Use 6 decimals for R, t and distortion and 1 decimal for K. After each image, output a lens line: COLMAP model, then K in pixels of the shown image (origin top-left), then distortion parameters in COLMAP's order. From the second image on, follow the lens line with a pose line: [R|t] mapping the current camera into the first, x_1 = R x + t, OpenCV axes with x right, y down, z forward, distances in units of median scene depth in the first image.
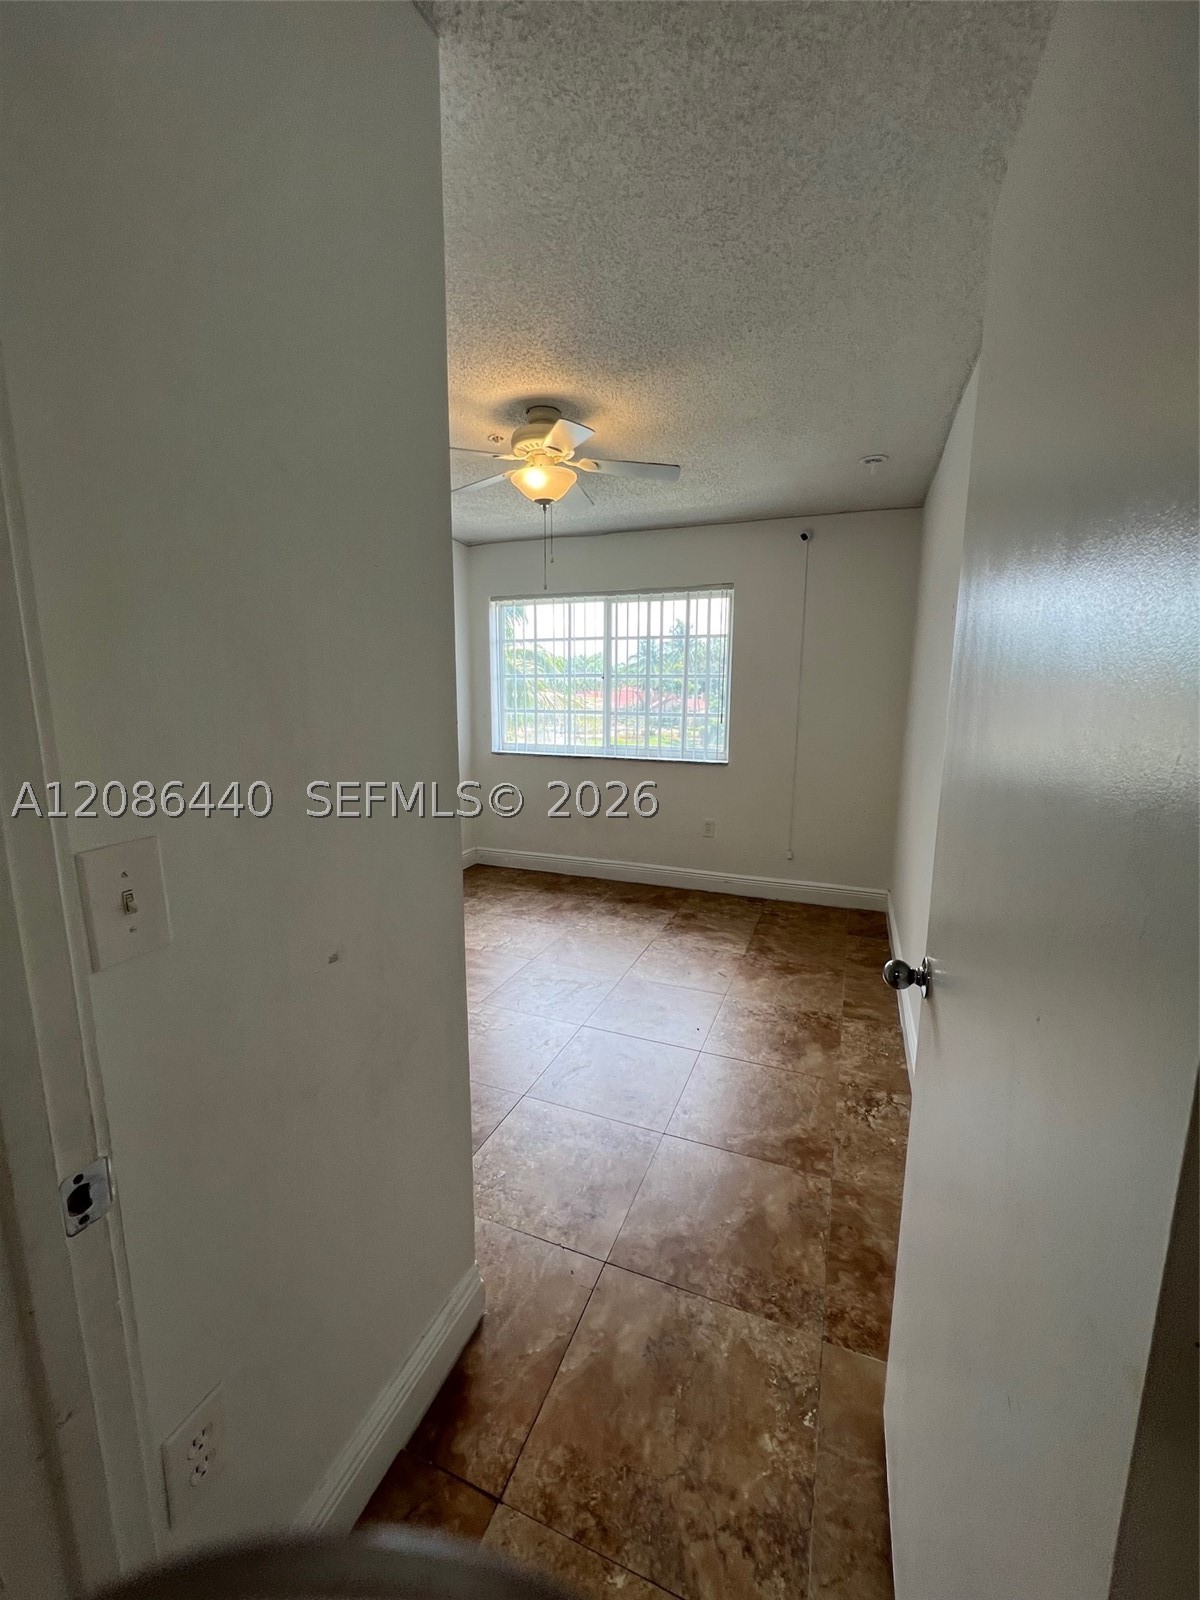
lens RADIAL K [[644.7, 0, 599.0], [0, 644.7, 799.6], [0, 0, 1]] dist [-0.011577, 0.002583]
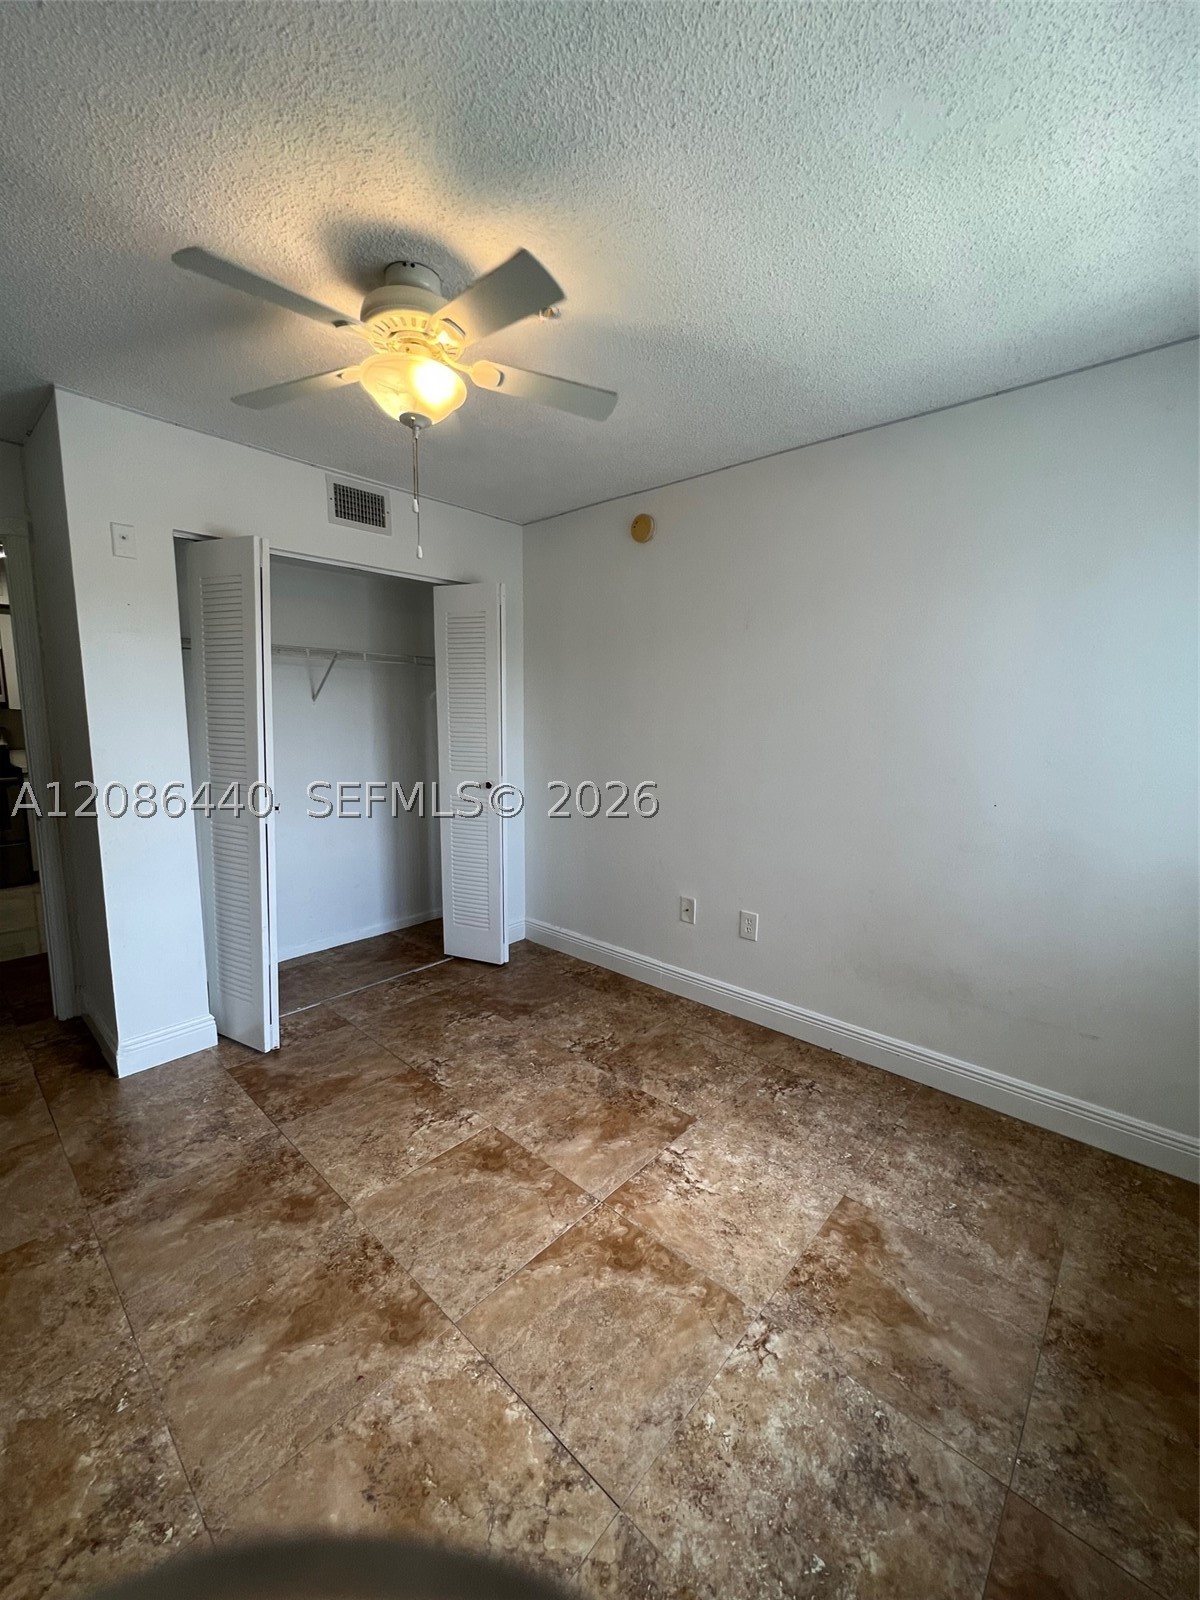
lens RADIAL K [[644.7, 0, 599.0], [0, 644.7, 797.0], [0, 0, 1]] dist [-0.011577, 0.002583]
pose [[-0.355946, 0.114932, -0.927412, 0.293520], [-0.173126, 0.967119, 0.186300, -0.149558], [0.918330, 0.226872, -0.324345, 0.891004]]
